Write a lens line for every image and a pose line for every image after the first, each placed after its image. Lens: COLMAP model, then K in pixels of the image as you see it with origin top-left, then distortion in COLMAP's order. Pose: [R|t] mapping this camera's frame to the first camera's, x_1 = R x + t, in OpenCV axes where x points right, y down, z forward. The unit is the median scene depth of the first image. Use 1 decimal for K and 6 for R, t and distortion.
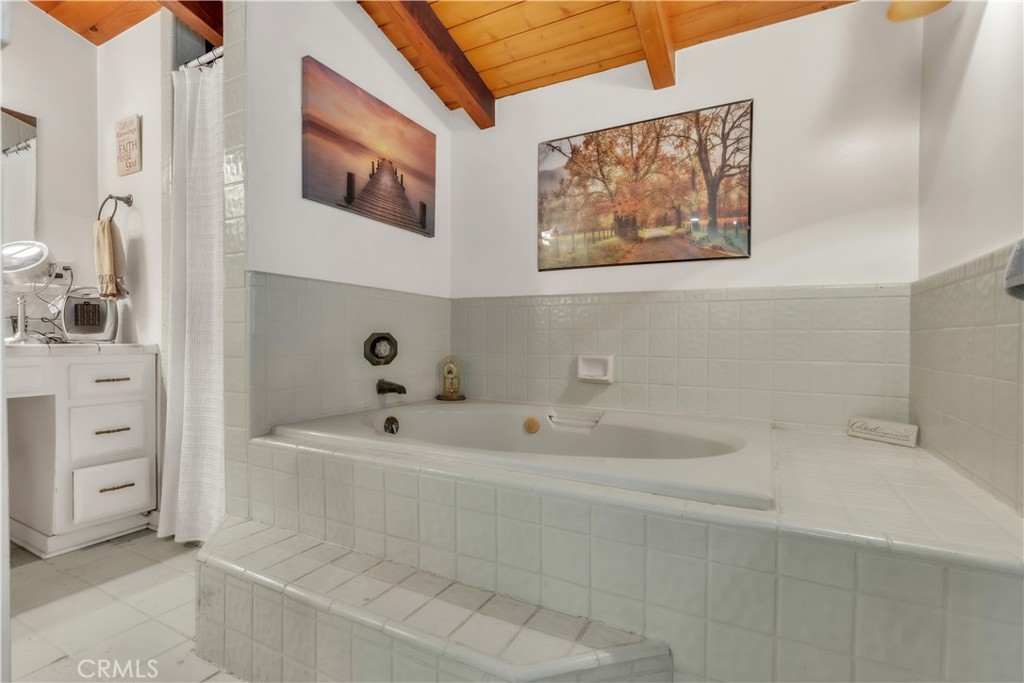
lens RADIAL K [[486.7, 0, 508.1], [0, 486.7, 337.2], [0, 0, 1]] dist [-0.001652, -0.000733]
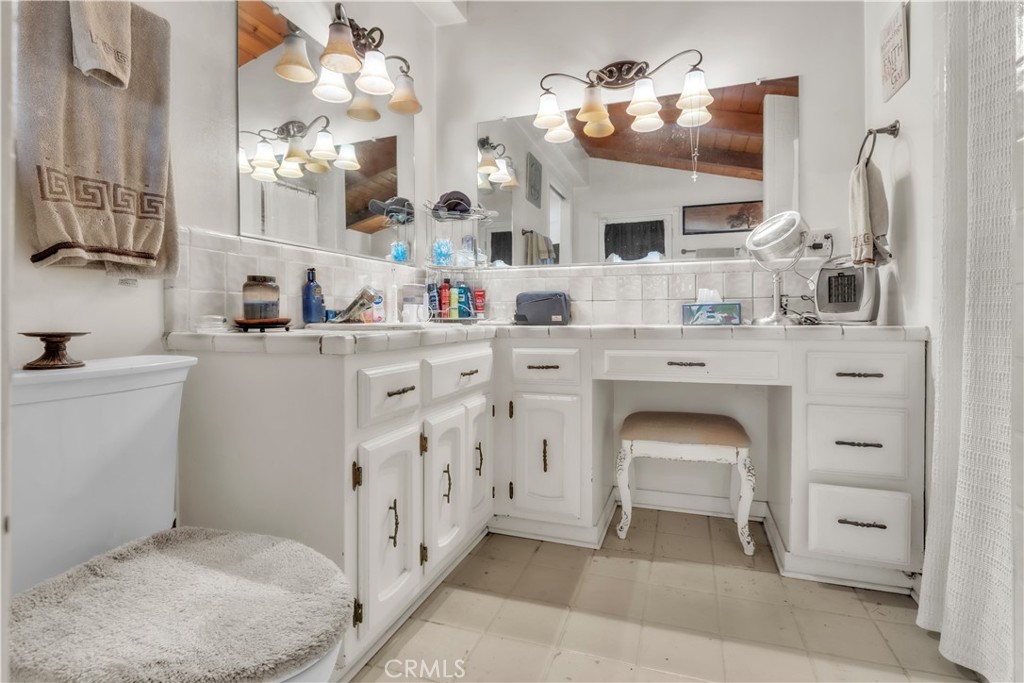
lens RADIAL K [[491.5, 0, 511.1], [0, 491.5, 323.5], [0, 0, 1]] dist [-0.004842, -0.001047]
pose [[0.144053, 0.006222, -0.989550, -0.144742], [0.004578, 0.999965, 0.006954, 0.002581], [0.989559, -0.005532, 0.144019, 0.346944]]
